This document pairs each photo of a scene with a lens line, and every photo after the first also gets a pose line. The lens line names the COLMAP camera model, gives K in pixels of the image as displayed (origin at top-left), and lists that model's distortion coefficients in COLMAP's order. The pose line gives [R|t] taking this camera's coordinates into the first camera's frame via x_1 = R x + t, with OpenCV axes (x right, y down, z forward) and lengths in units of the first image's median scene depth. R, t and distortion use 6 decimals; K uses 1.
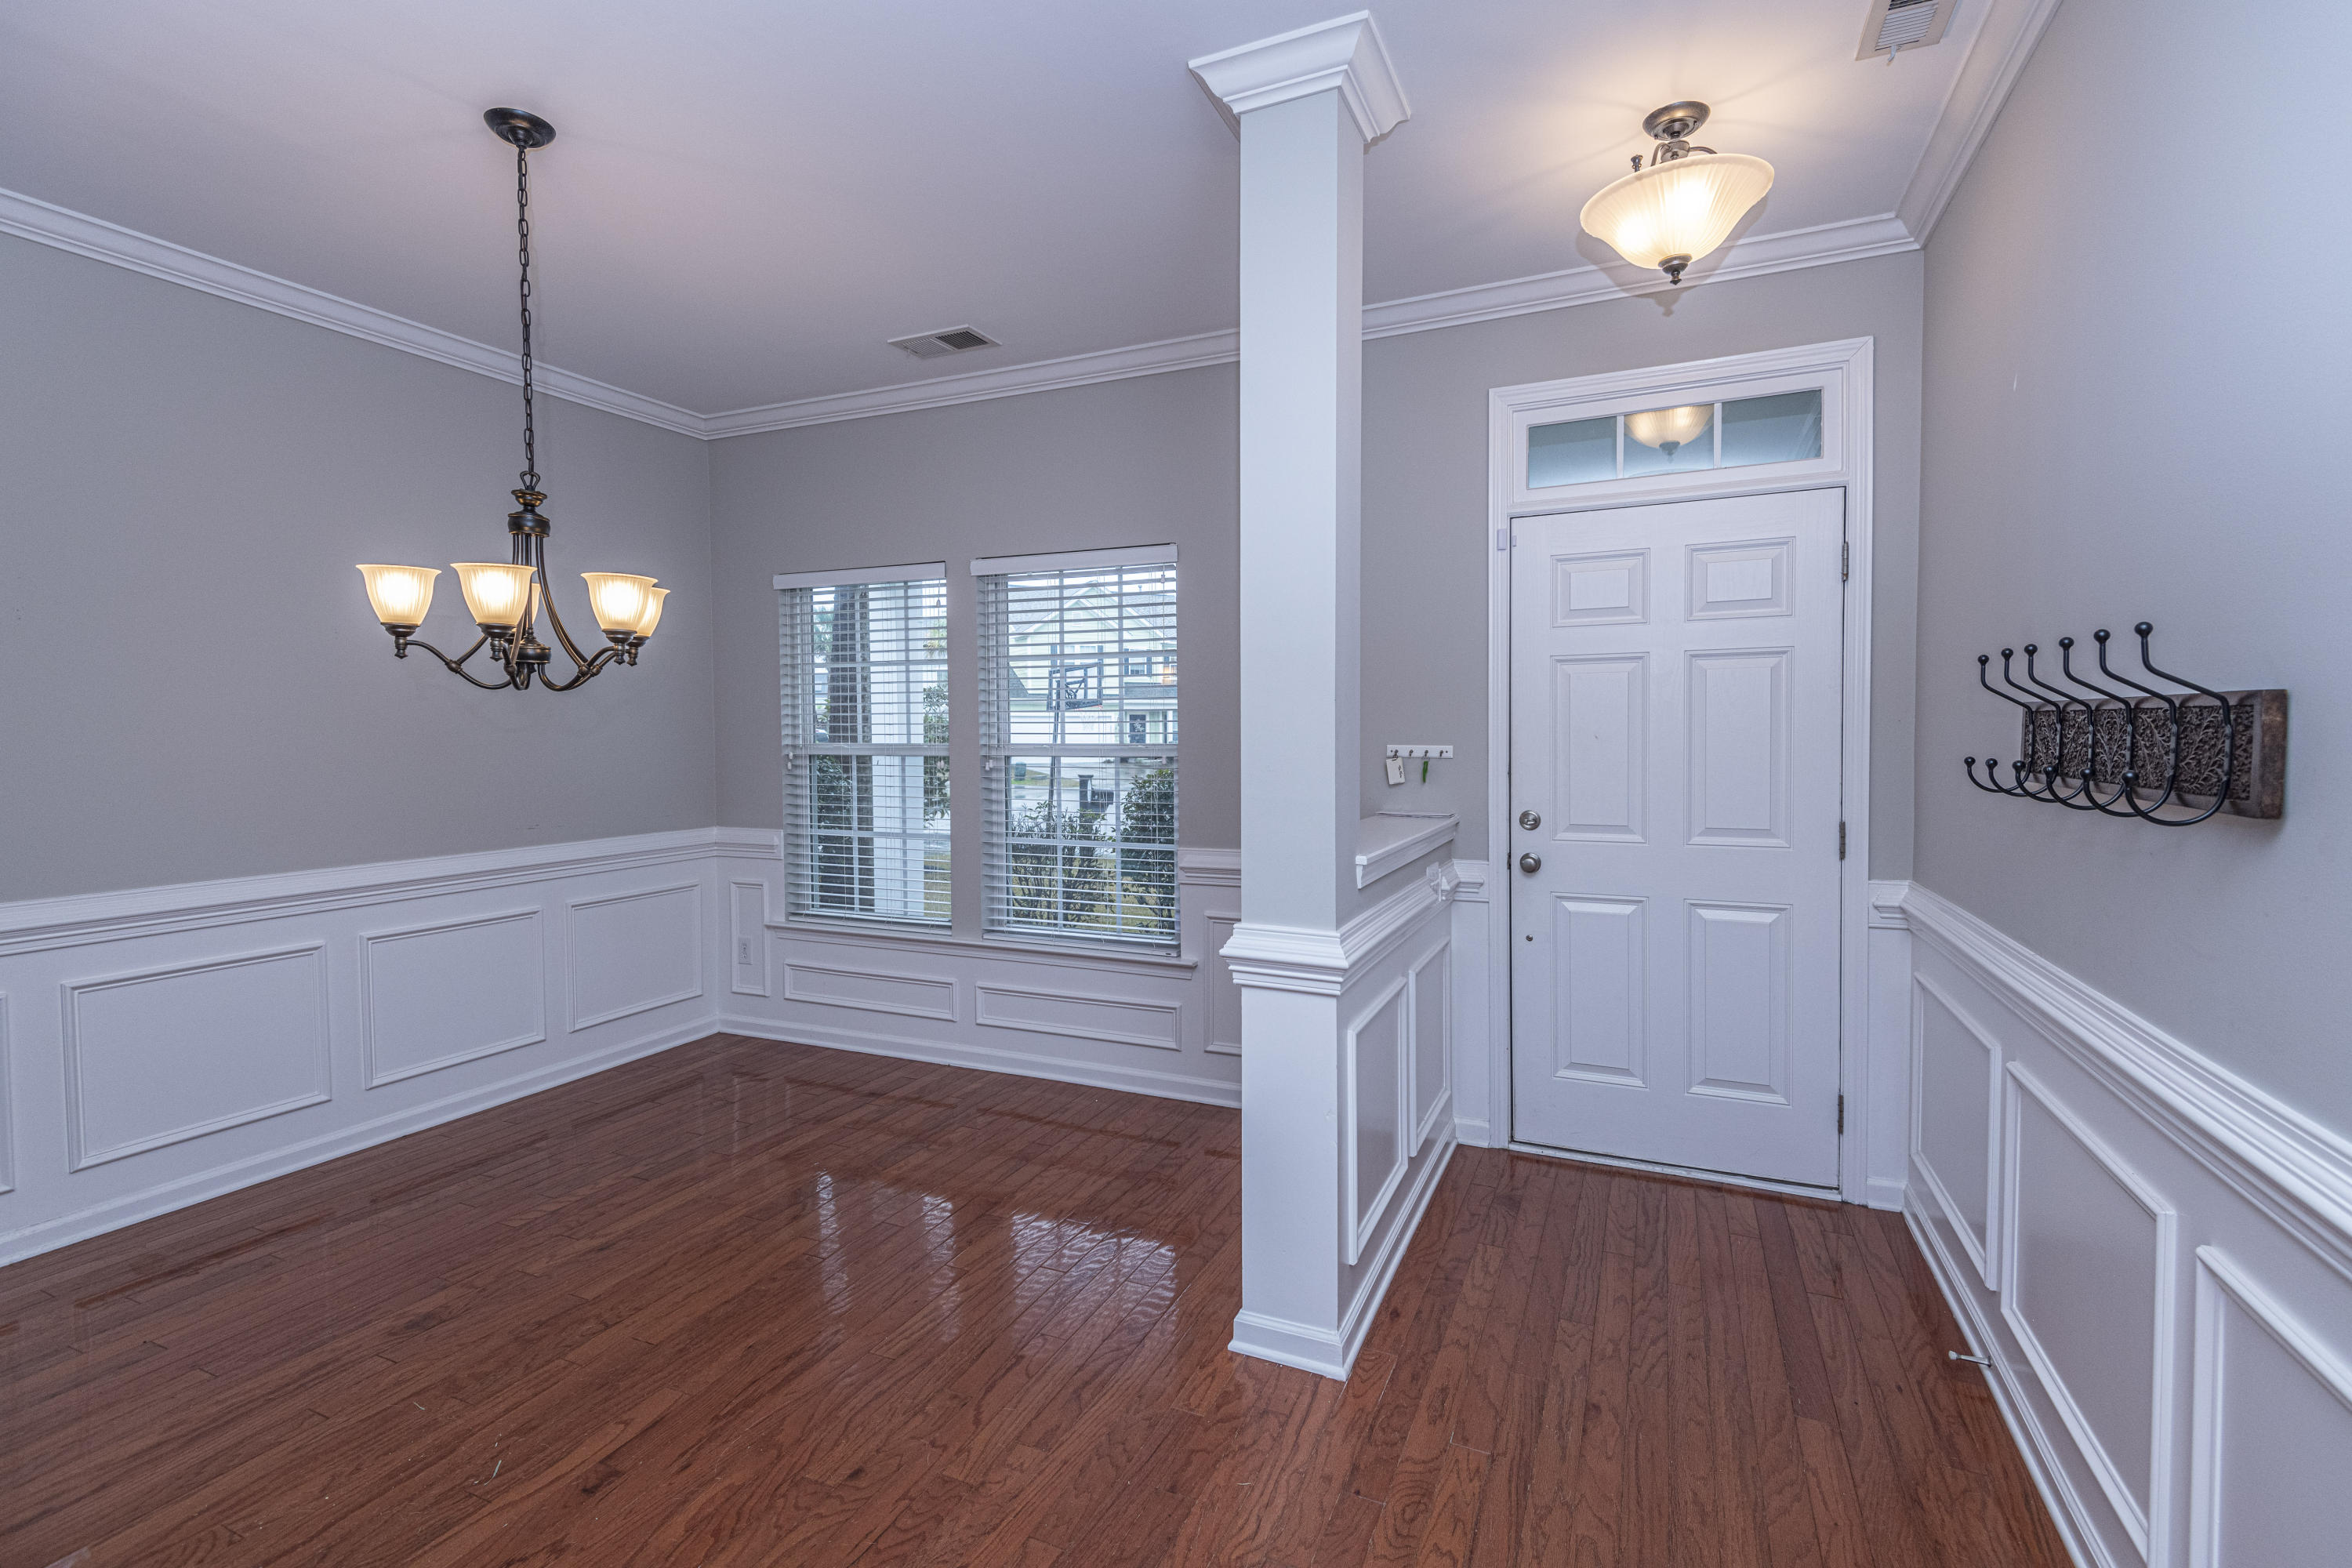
lens RADIAL K [[1054.7, 0, 1184.1], [0, 1054.7, 758.7], [0, 0, 1]] dist [0.056306, -0.042824]
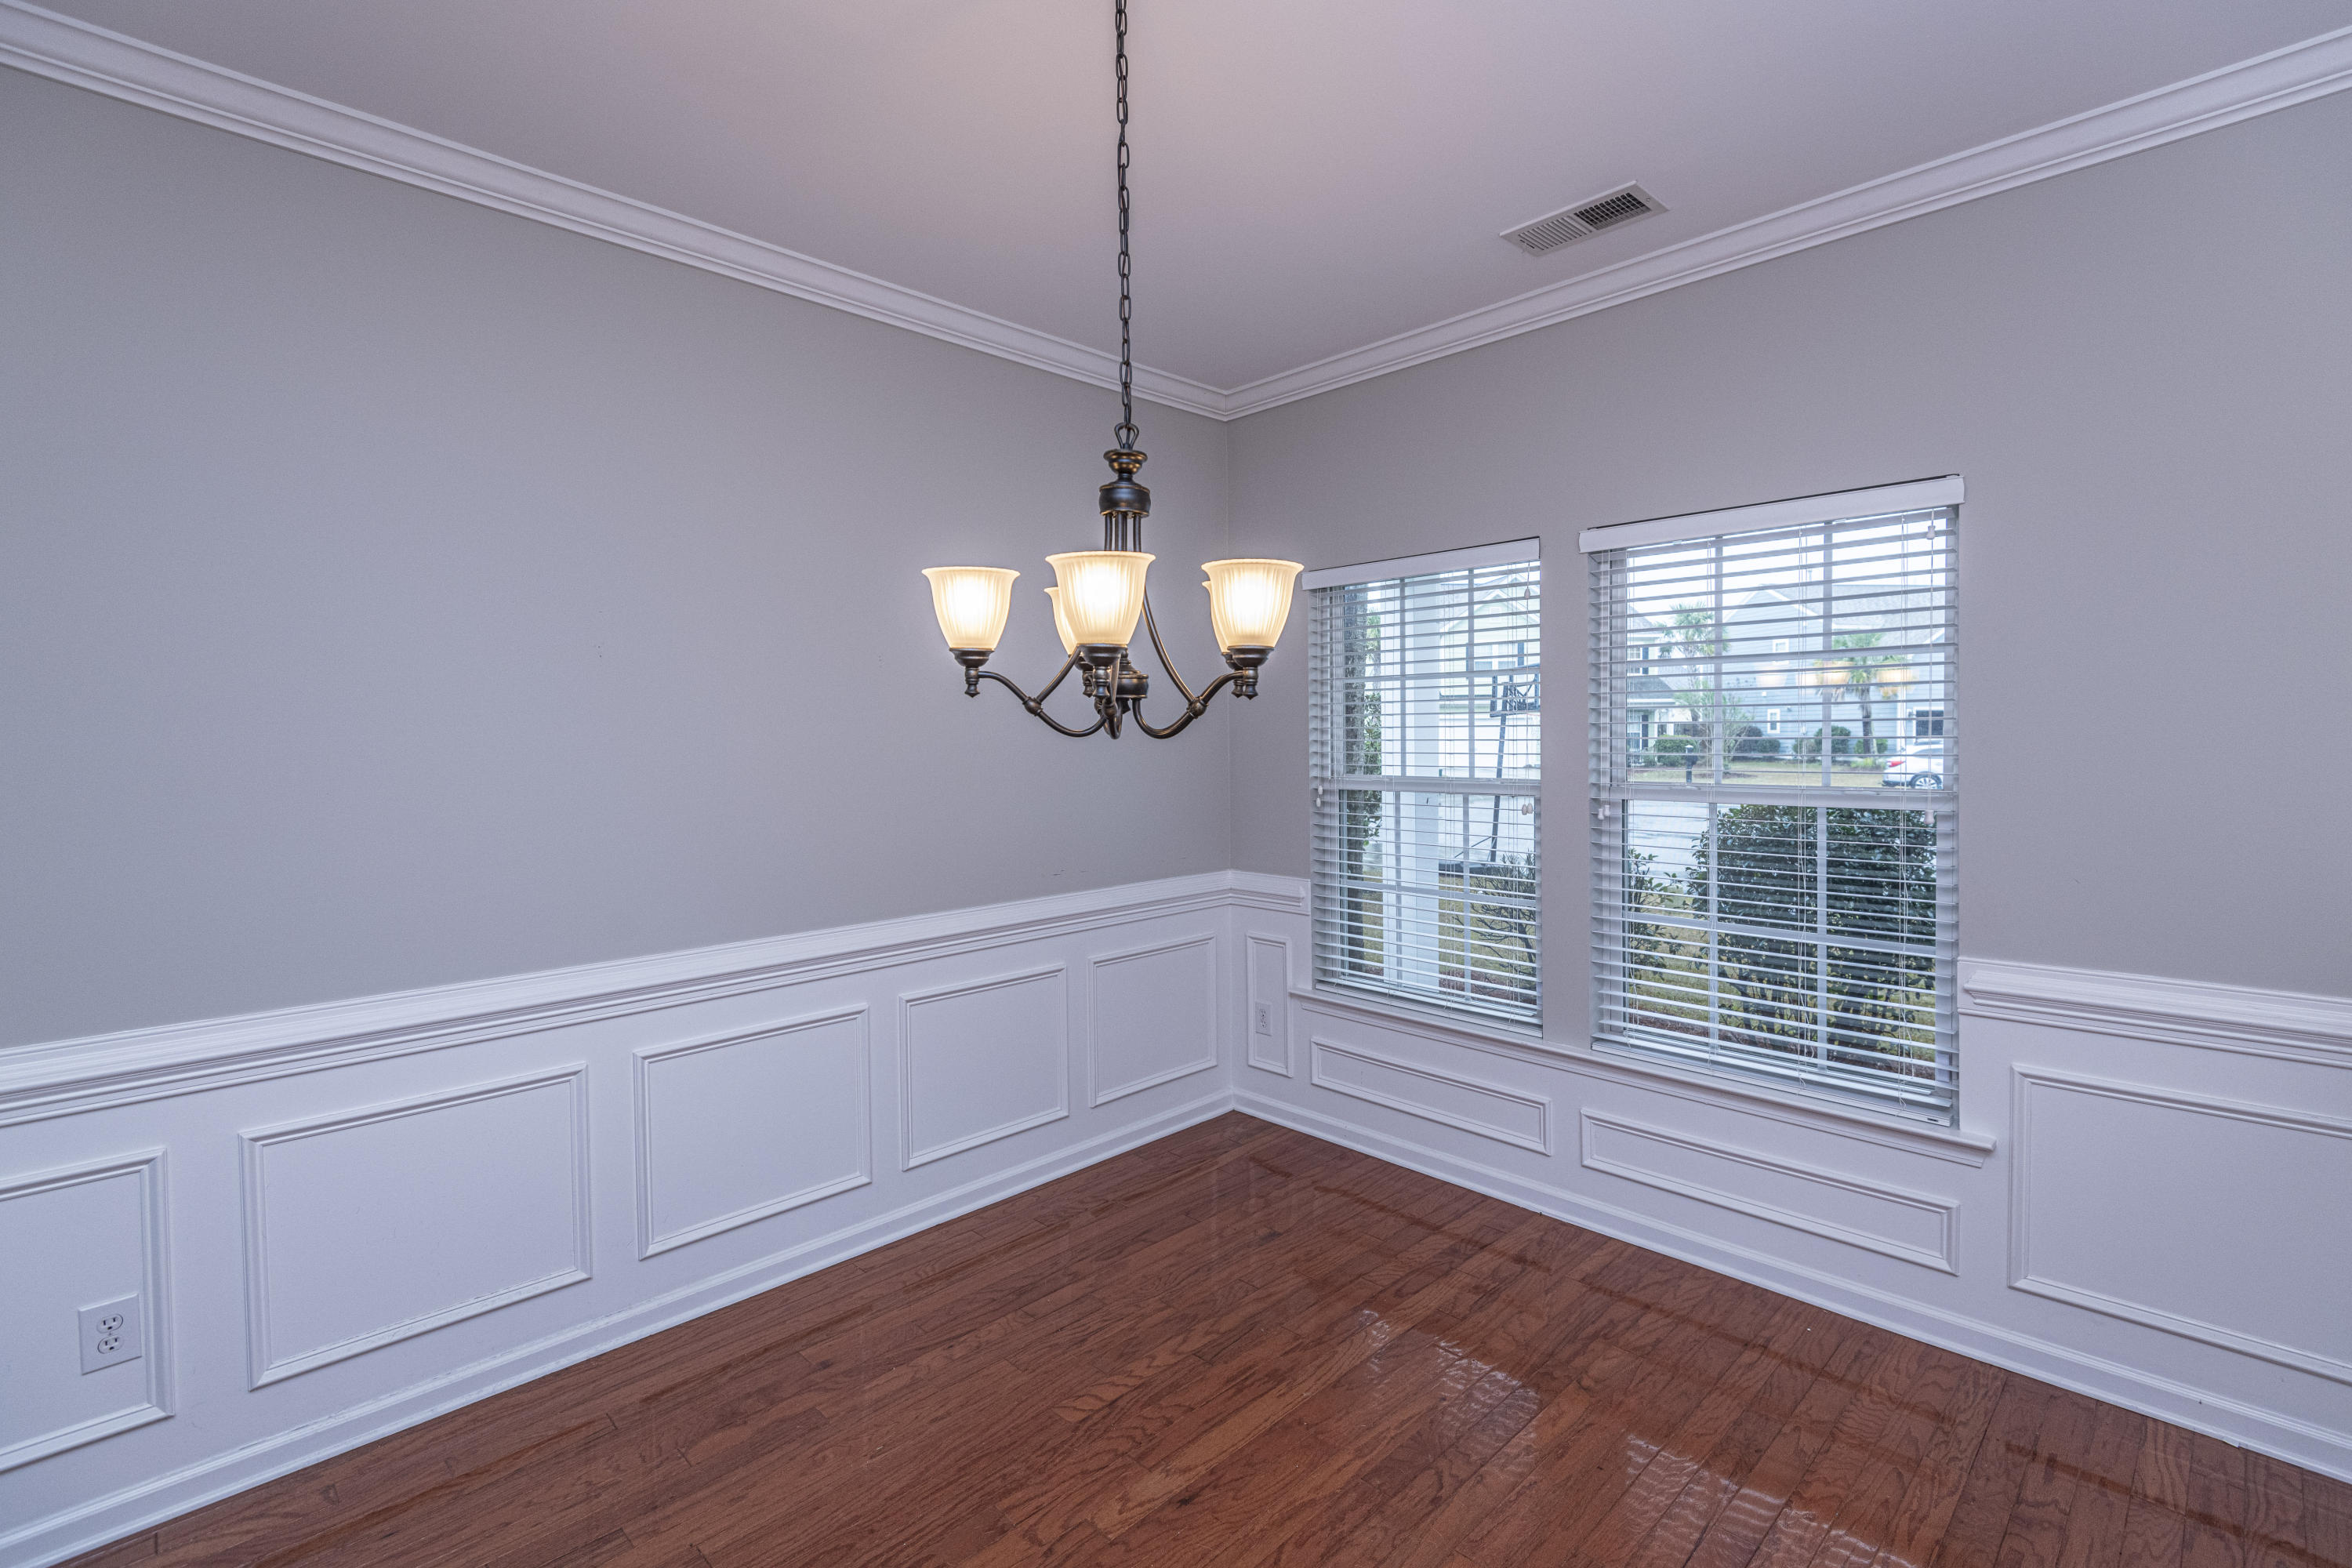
lens RADIAL K [[1056.8, 0, 1182.5], [0, 1056.8, 761.7], [0, 0, 1]] dist [0.040045, -0.024594]
pose [[0.931922, 0.006353, -0.362604, -0.322350], [-0.005788, 0.999980, 0.002644, -0.049947], [0.362613, -0.000365, 0.931940, 0.368863]]
